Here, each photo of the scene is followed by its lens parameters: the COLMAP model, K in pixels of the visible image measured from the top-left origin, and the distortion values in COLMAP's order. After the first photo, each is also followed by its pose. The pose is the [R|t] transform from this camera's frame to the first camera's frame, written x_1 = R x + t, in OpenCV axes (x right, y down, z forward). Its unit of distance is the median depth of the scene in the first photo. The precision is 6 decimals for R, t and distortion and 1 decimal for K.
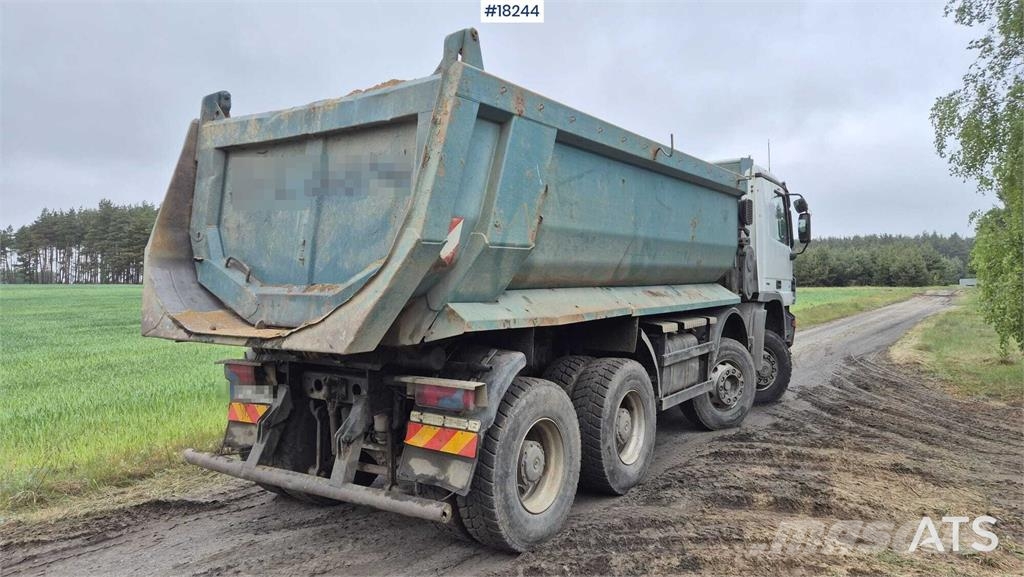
lens RADIAL K [[683.5, 0, 515.3], [0, 683.5, 284.7], [0, 0, 1]] dist [0.090591, -0.066353]
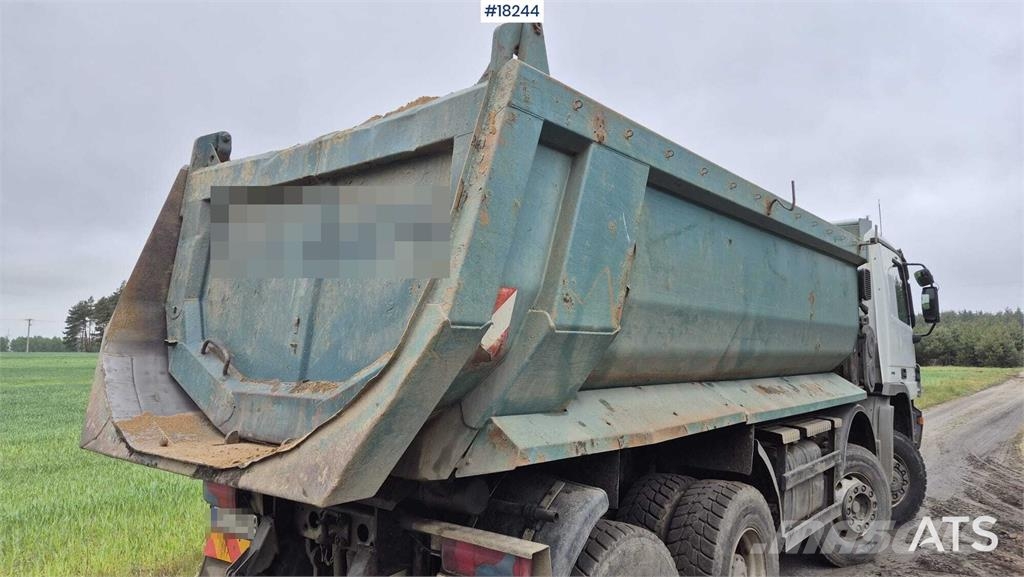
lens RADIAL K [[684.9, 0, 512.9], [0, 684.9, 284.4], [0, 0, 1]] dist [0.083524, -0.066935]
pose [[0.996568, 0.004202, -0.082670, -0.021549], [-0.012839, 0.994471, -0.104224, -0.027522], [0.081775, 0.104928, 0.991112, 0.293021]]
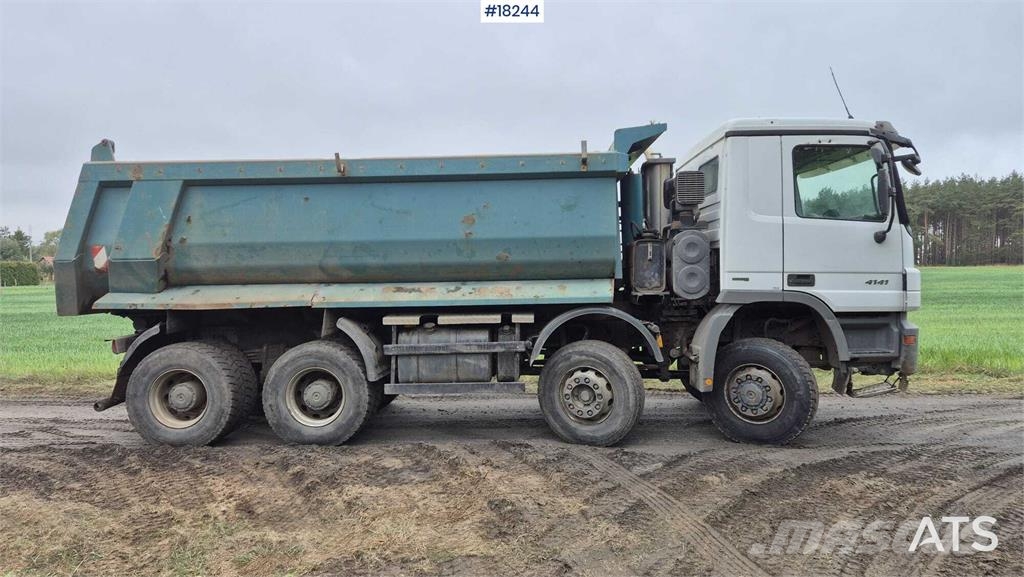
lens RADIAL K [[684.4, 0, 517.1], [0, 684.4, 290.4], [0, 0, 1]] dist [0.080339, -0.066627]
pose [[0.523879, 0.012318, -0.851704, 1.780406], [0.004859, 0.999836, 0.017449, -0.006240], [0.851779, -0.013280, 0.523733, 0.833449]]
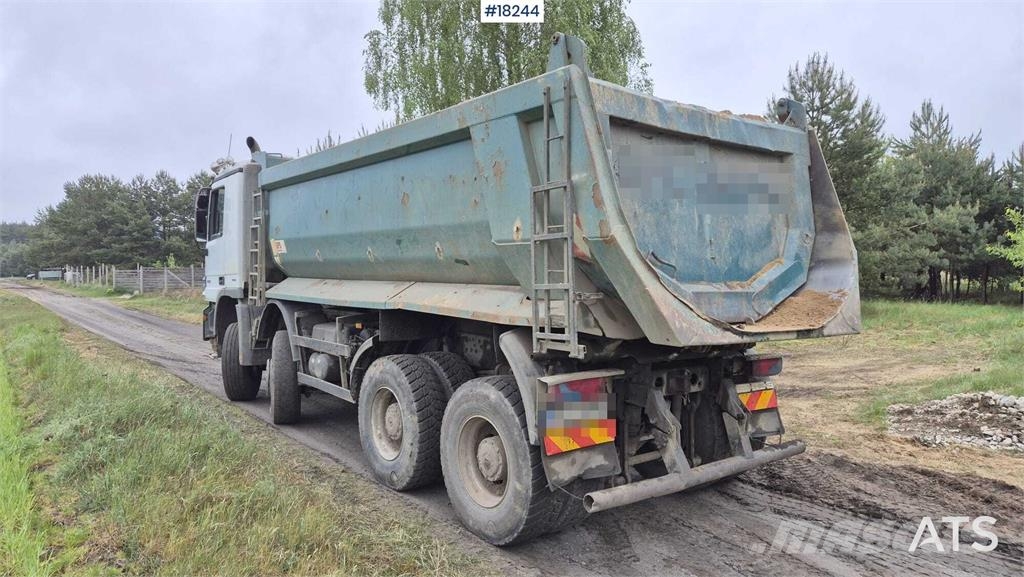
lens RADIAL K [[682.3, 0, 506.6], [0, 682.3, 282.9], [0, 0, 1]] dist [0.082394, -0.065866]
pose [[0.316198, -0.004810, 0.948681, -1.383982], [-0.001902, 0.999982, 0.005704, -0.004392], [-0.948691, -0.003608, 0.316183, 0.959559]]
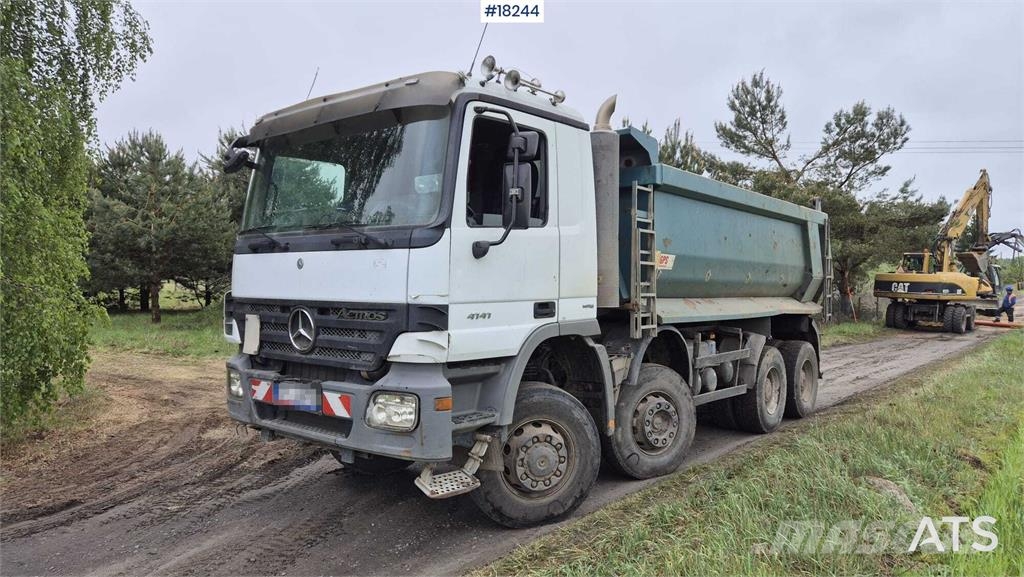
lens RADIAL K [[684.9, 0, 512.9], [0, 684.9, 284.4], [0, 0, 1]] dist [0.083524, -0.066935]
pose [[-0.996445, -0.005774, 0.084053, 0.326407], [-0.005249, 0.999965, 0.006461, -0.045139], [-0.084087, 0.005997, -0.996440, 3.610212]]
